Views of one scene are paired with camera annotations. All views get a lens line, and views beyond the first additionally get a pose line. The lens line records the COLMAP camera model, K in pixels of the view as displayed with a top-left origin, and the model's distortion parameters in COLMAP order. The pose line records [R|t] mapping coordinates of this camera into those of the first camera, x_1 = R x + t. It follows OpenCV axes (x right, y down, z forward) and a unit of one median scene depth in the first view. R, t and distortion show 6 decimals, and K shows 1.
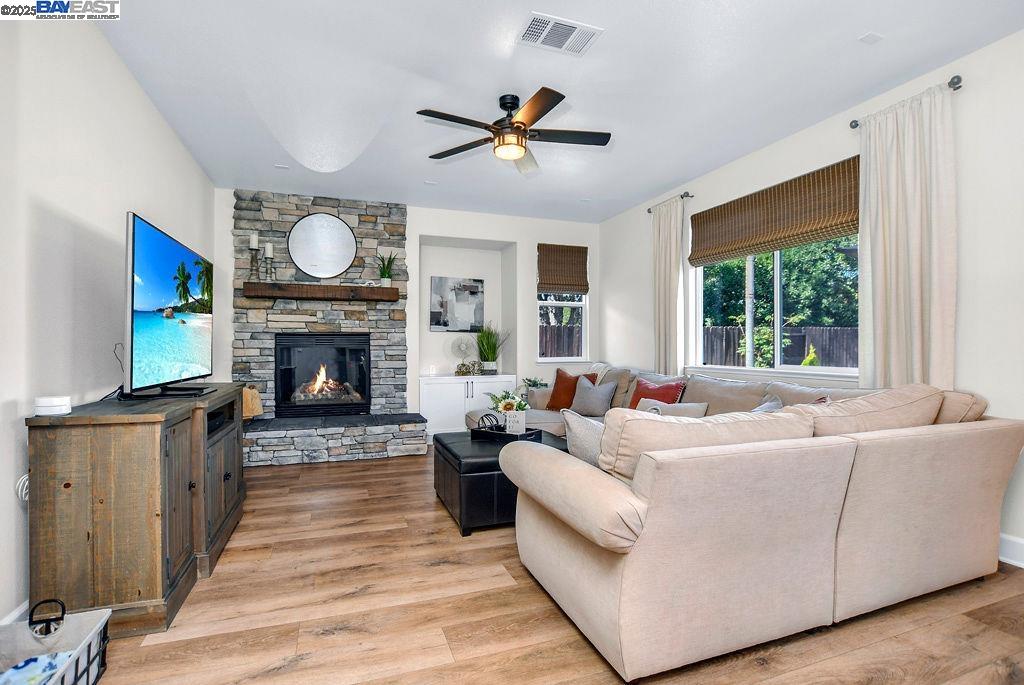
lens RADIAL K [[476.6, 0, 502.7], [0, 476.6, 348.5], [0, 0, 1]] dist [-0.039358, 0.007330]
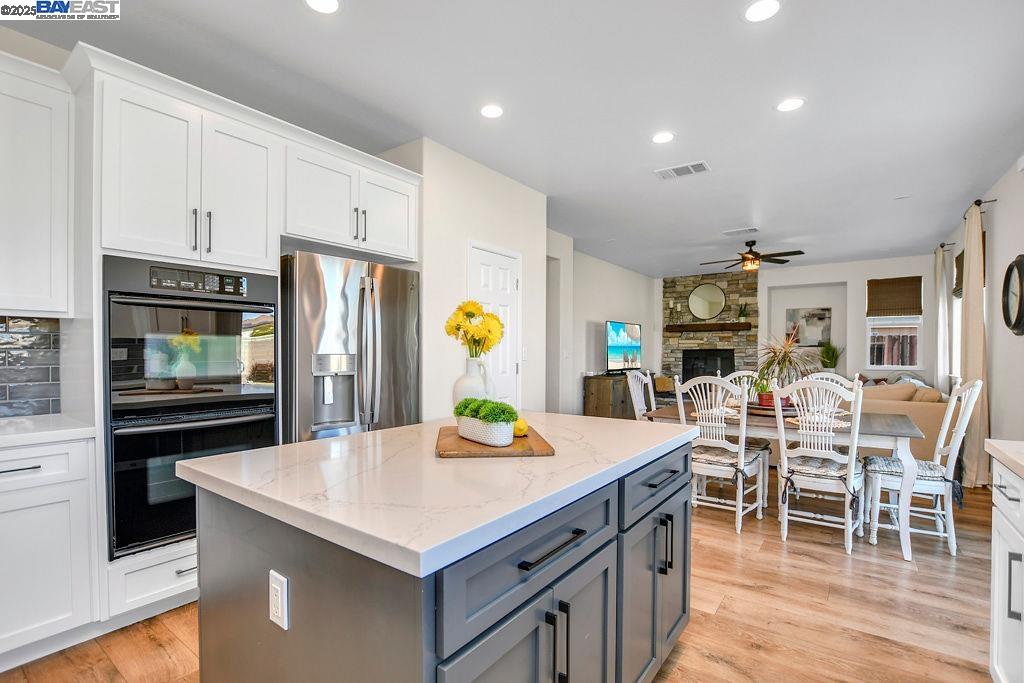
lens RADIAL K [[476.6, 0, 502.7], [0, 476.6, 347.5], [0, 0, 1]] dist [-0.039358, 0.007330]
pose [[0.548689, -0.004316, -0.836015, 0.693608], [-0.003171, 0.999969, -0.007243, -0.023939], [0.836021, 0.006625, 0.548658, -0.637662]]
